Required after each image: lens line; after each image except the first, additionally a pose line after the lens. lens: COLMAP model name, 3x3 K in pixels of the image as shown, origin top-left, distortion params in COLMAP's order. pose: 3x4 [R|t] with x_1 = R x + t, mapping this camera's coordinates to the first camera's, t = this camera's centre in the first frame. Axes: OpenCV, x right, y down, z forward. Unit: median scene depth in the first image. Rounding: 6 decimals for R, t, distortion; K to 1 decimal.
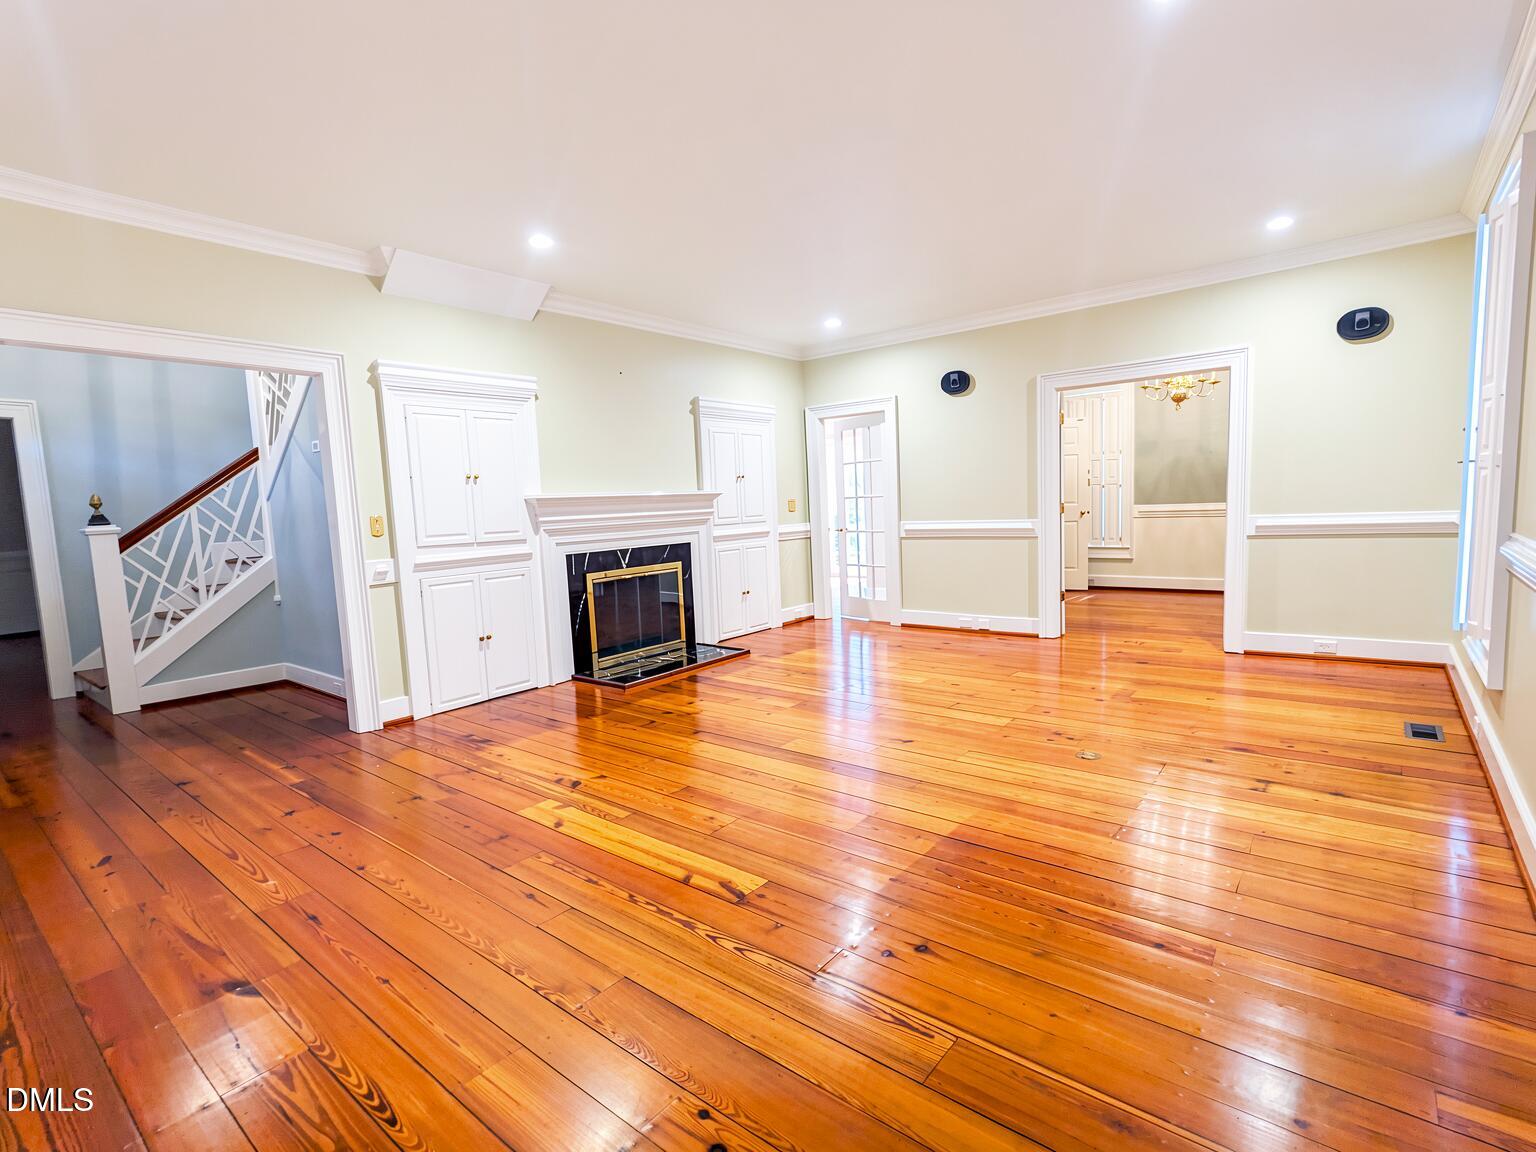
lens RADIAL K [[740.1, 0, 773.7], [0, 740.1, 578.4], [0, 0, 1]] dist [0.001309, 0.000243]
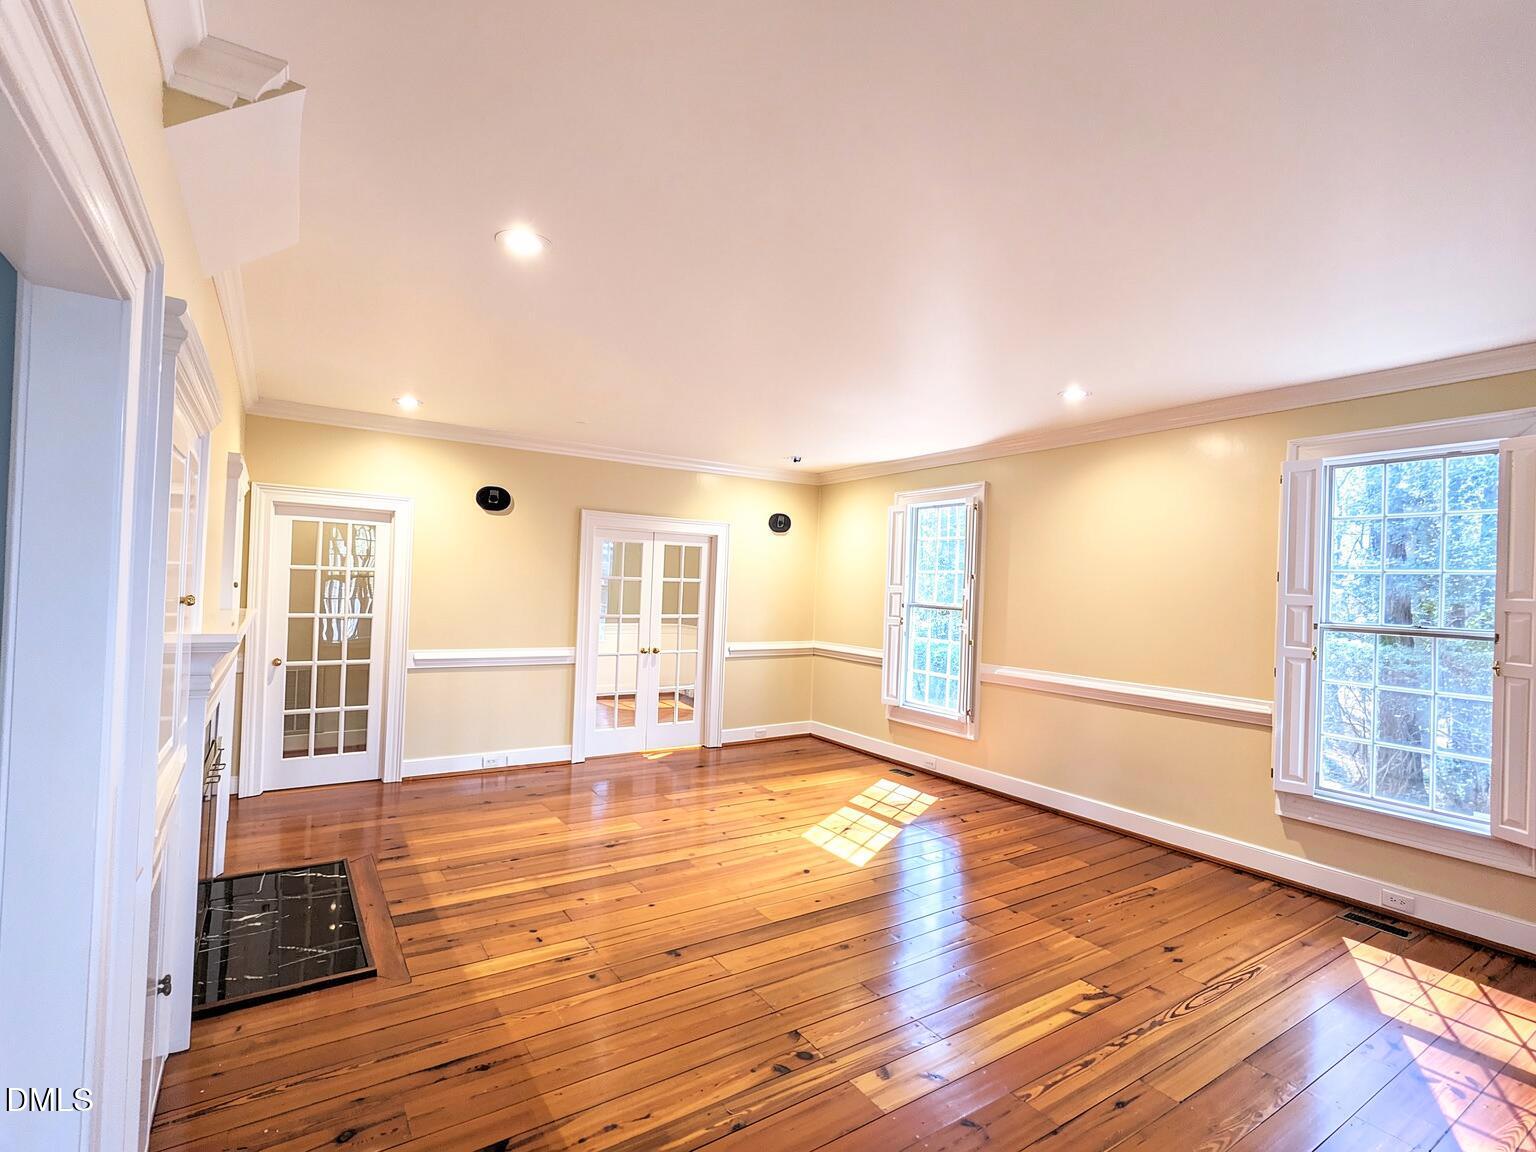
lens RADIAL K [[740.1, 0, 772.2], [0, 740.1, 576.2], [0, 0, 1]] dist [0.001309, 0.000243]
pose [[0.302811, 0.067084, 0.950687, -0.800749], [0.055671, 0.994571, -0.087913, -0.104951], [-0.951423, 0.079547, 0.297433, 0.617971]]
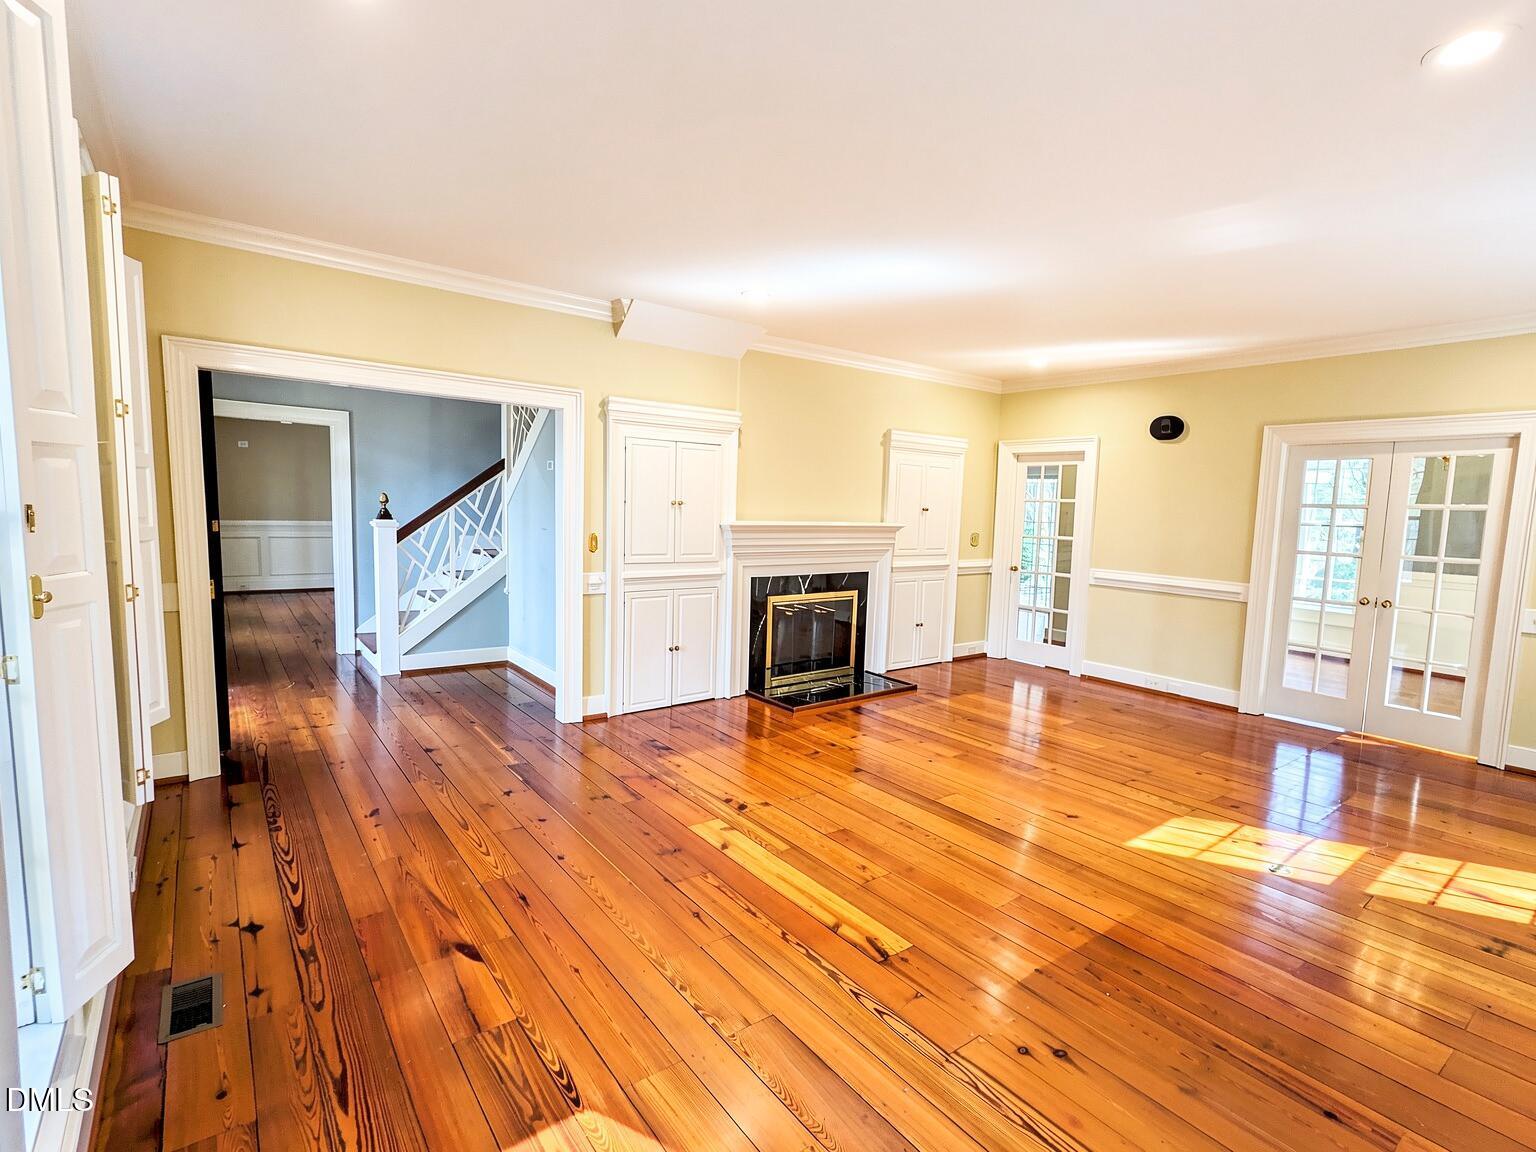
lens RADIAL K [[740.1, 0, 773.9], [0, 740.1, 582.8], [0, 0, 1]] dist [0.001309, 0.000243]
pose [[0.968120, 0.098068, -0.230491, -0.003929], [-0.097055, 0.995154, 0.015757, -0.056000], [0.230920, 0.007115, 0.972947, -0.036266]]
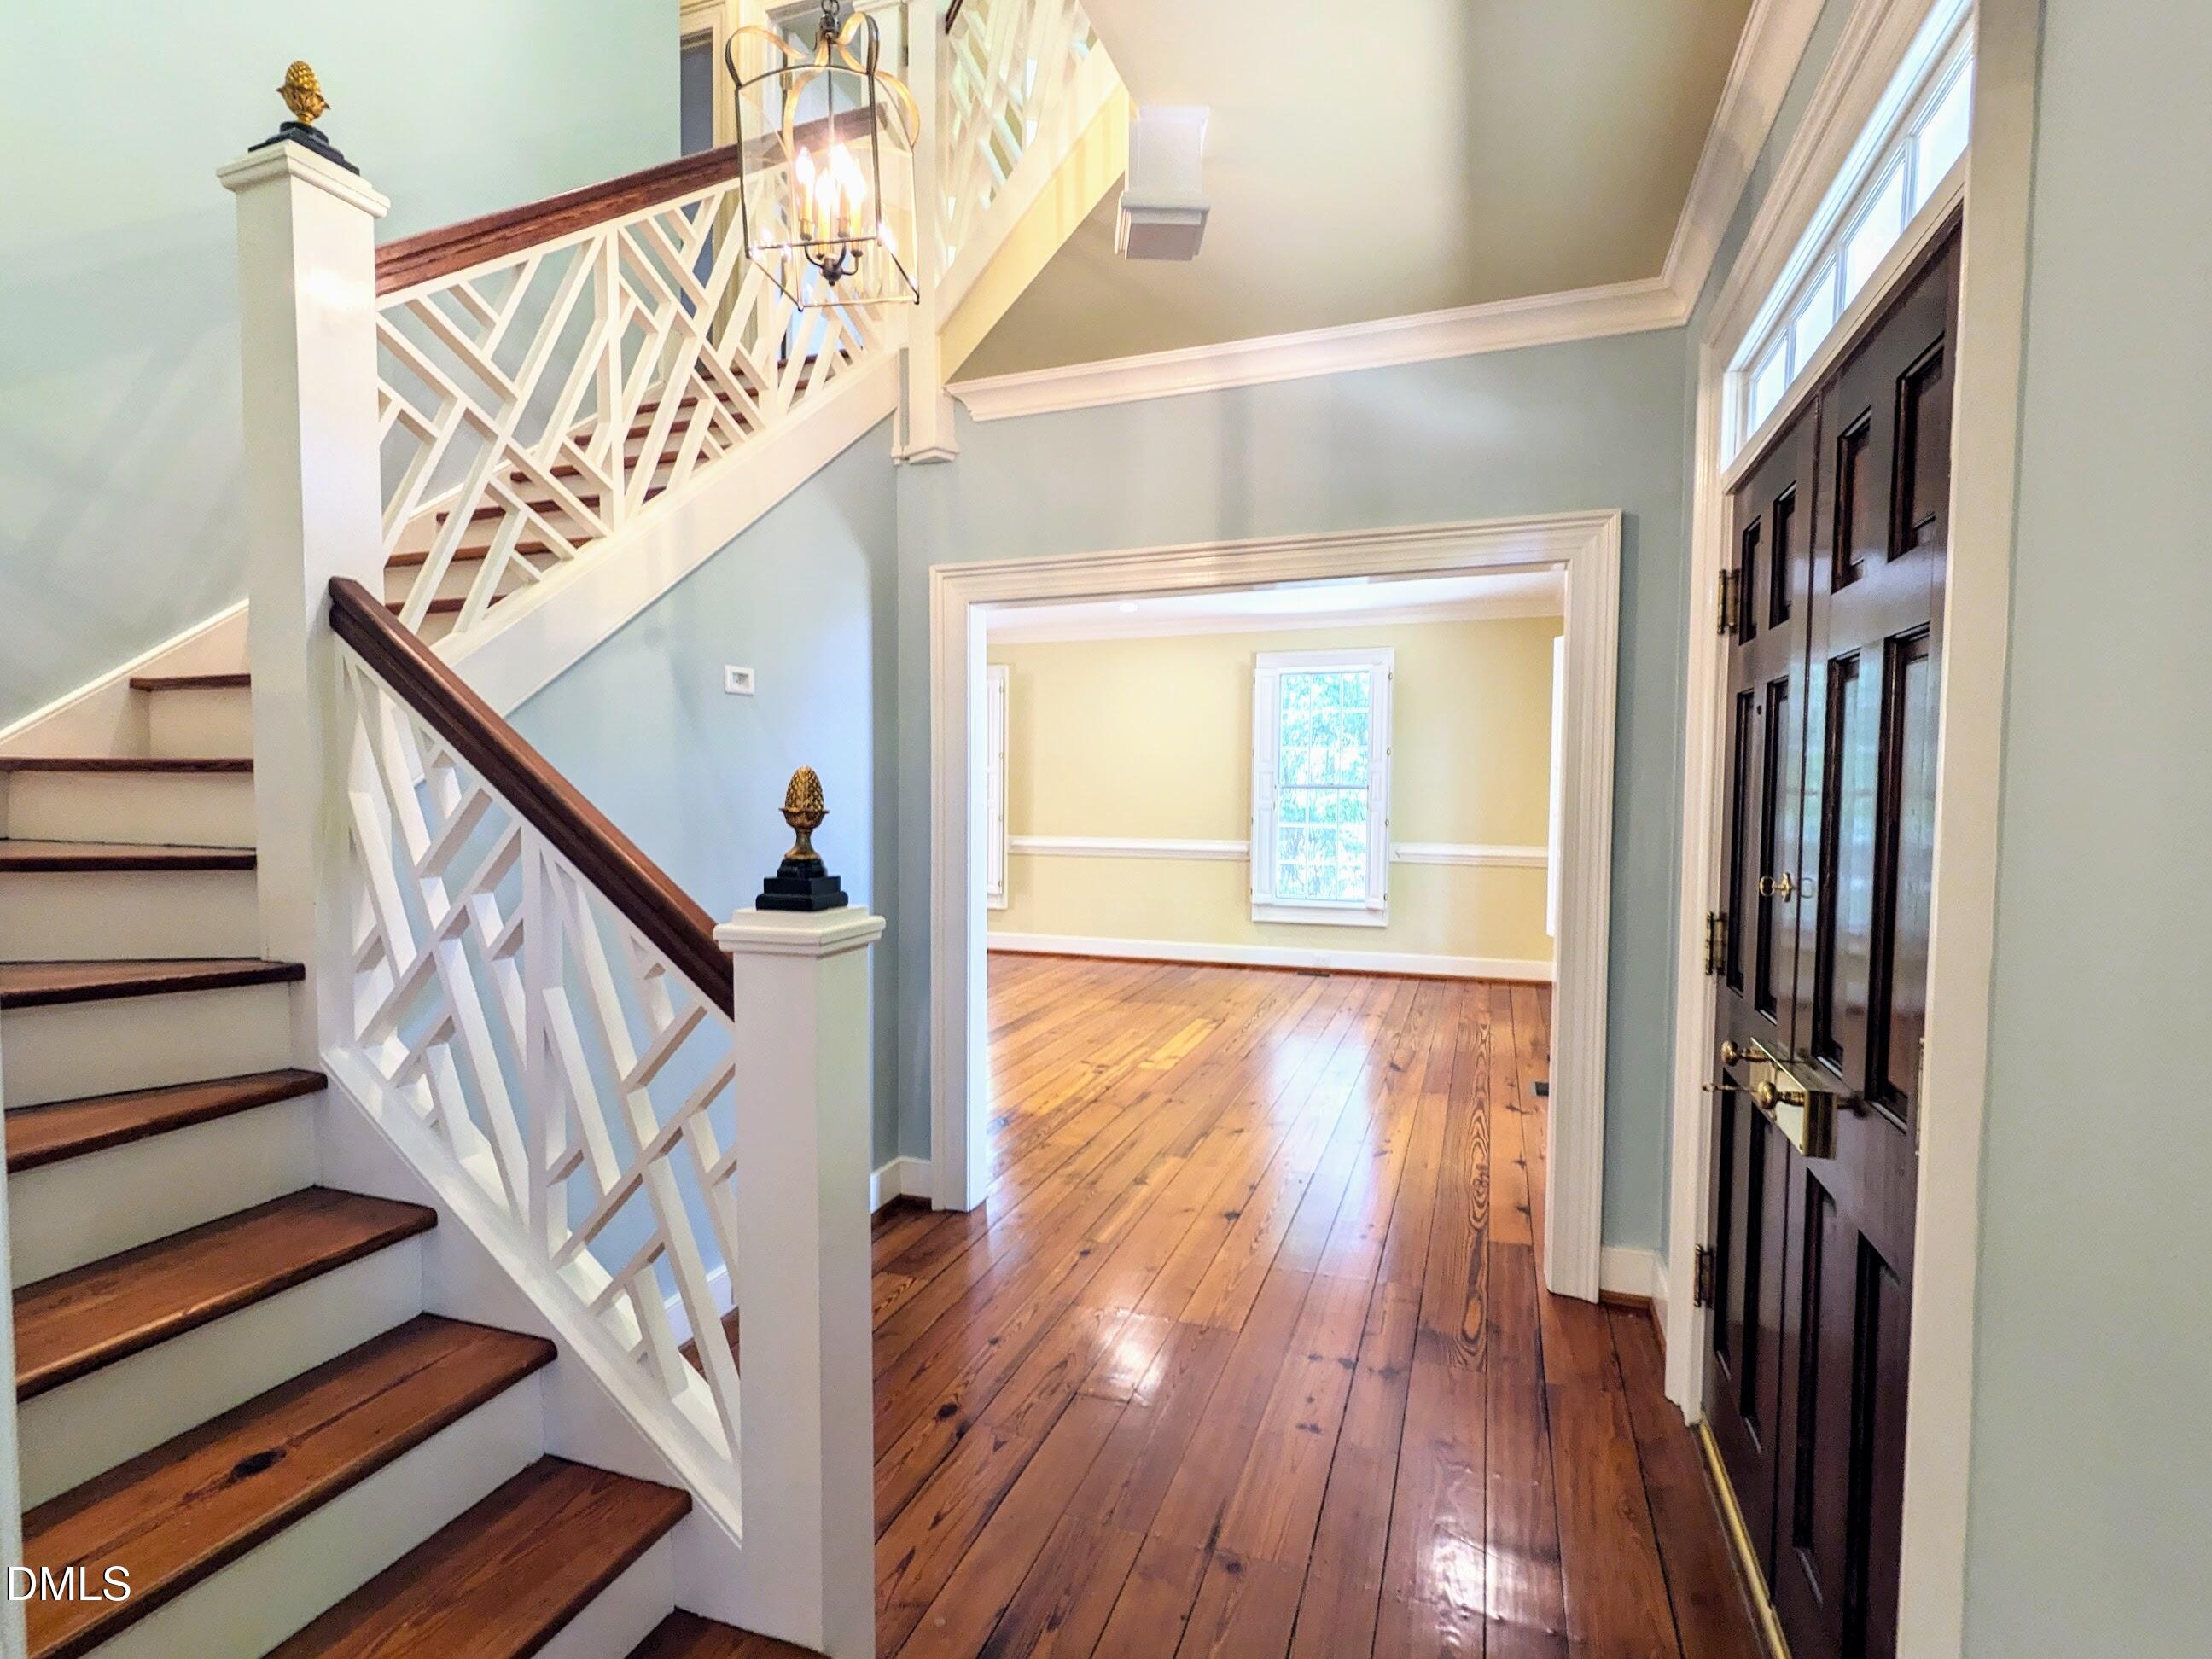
lens RADIAL K [[1056.5, 0, 1097.4], [0, 1056.5, 813.4], [0, 0, 1]] dist [0.003664, -0.000226]
pose [[-0.311168, 0.017072, 0.950201, -1.444993], [0.115433, 0.993115, 0.019959, -0.112663], [-0.943318, 0.115895, -0.310997, 1.168591]]
